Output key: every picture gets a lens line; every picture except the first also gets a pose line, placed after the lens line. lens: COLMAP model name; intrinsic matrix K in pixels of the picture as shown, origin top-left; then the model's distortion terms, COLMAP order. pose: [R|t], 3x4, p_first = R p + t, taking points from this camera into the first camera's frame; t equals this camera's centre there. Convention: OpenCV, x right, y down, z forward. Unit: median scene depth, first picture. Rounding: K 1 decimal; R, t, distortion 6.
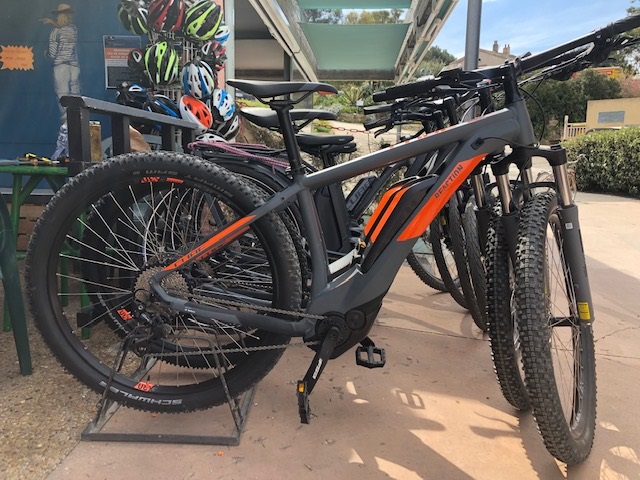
lens RADIAL K [[526.3, 0, 320.0], [0, 526.3, 240.0], [0, 0, 1]] dist [0.003186, 0.001660]
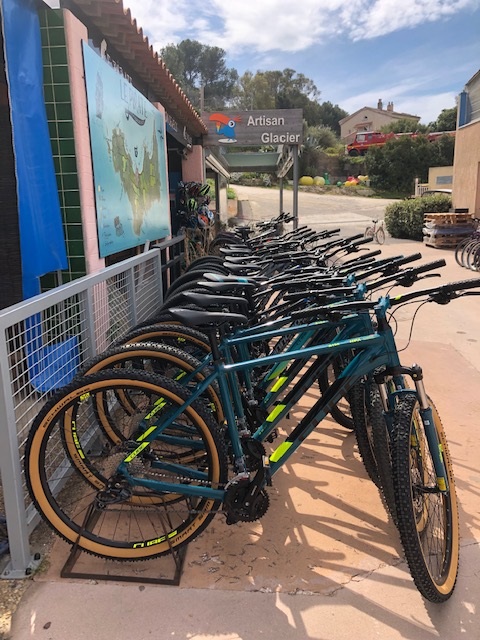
lens RADIAL K [[526.3, 0, 240.0], [0, 526.3, 320.0], [0, 0, 1]] dist [0.003186, 0.001660]
pose [[0.998682, -0.041971, 0.029556, -0.022722], [0.040434, 0.997889, 0.050816, 0.034092], [-0.031626, -0.049554, 0.998271, -0.363160]]
